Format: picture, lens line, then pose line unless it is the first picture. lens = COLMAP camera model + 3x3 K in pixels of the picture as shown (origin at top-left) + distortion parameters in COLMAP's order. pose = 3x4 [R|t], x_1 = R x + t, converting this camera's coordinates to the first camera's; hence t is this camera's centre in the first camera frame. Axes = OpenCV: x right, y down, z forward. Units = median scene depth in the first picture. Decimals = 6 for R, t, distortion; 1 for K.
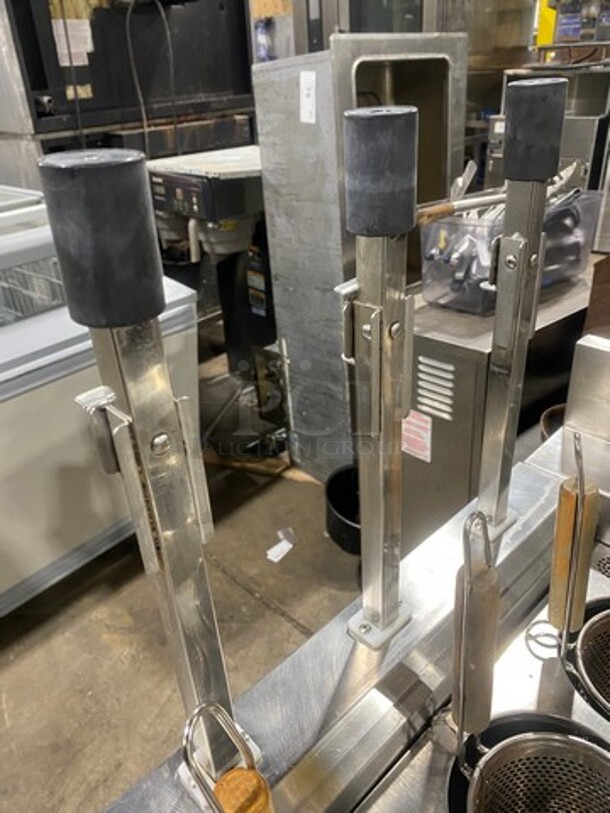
lens RADIAL K [[614.8, 0, 307.1], [0, 614.8, 402.1], [0, 0, 1]] dist [0.017205, -0.015616]
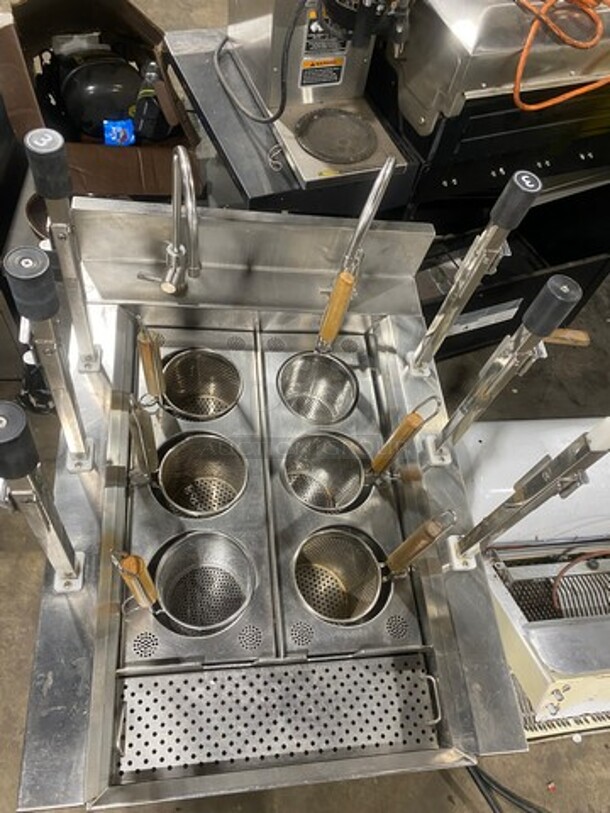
lens RADIAL K [[614.8, 0, 302.3], [0, 614.8, 407.5], [0, 0, 1]] dist [0.017205, -0.015616]
pose [[0.594222, -0.581698, 0.555452, -0.109504], [0.205014, 0.777336, 0.594742, -0.178459], [-0.777733, -0.239534, 0.581166, -0.120679]]
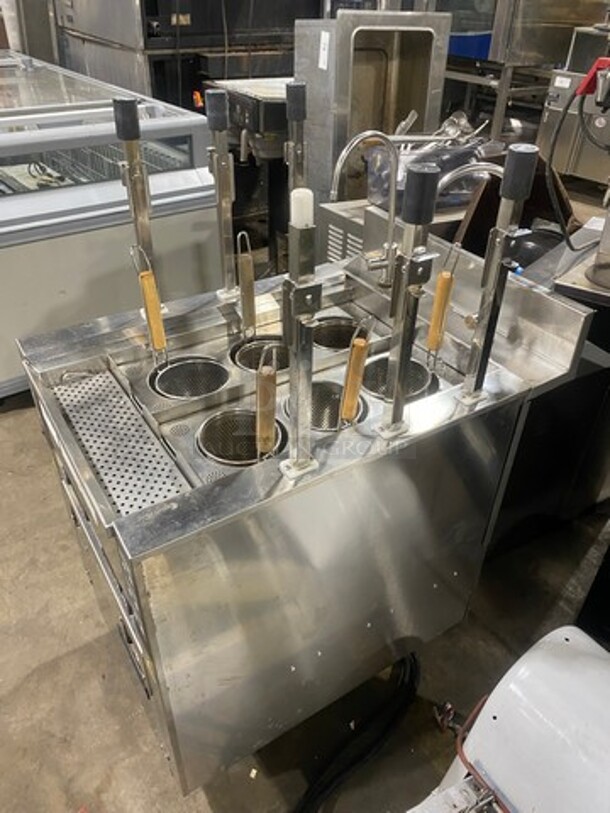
lens RADIAL K [[614.8, 0, 312.3], [0, 614.8, 402.3], [0, 0, 1]] dist [0.017205, -0.015616]
pose [[0.979424, 0.173596, -0.102926, 0.224990], [-0.161628, 0.980121, 0.115059, 0.126068], [0.120853, -0.096056, 0.988012, -0.427260]]
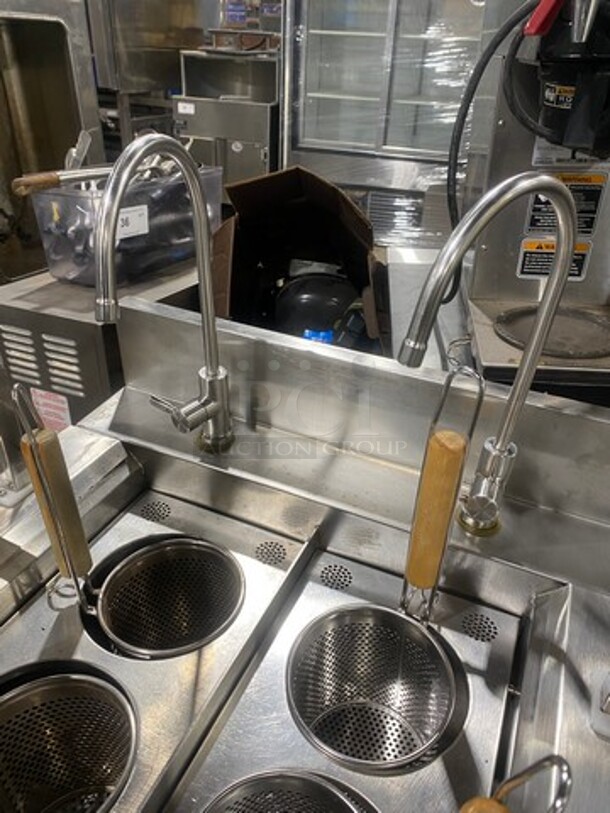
lens RADIAL K [[614.8, 0, 305.0], [0, 614.8, 411.7], [0, 0, 1]] dist [0.017205, -0.015616]
pose [[0.916336, -0.121399, 0.381564, 0.119780], [0.107002, 0.992518, 0.058812, 0.021695], [-0.385849, -0.013063, 0.922469, -0.030112]]
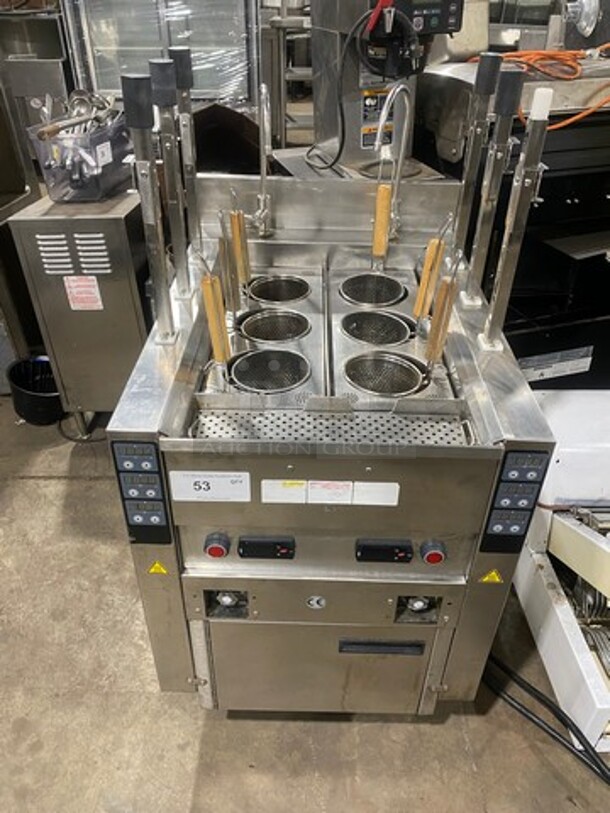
lens RADIAL K [[614.8, 0, 298.9], [0, 614.8, 400.3], [0, 0, 1]] dist [0.017205, -0.015616]
pose [[0.703722, -0.347961, 0.619435, -0.319937], [0.302130, 0.935662, 0.182357, 0.123695], [-0.643034, 0.058821, 0.763575, -0.277824]]
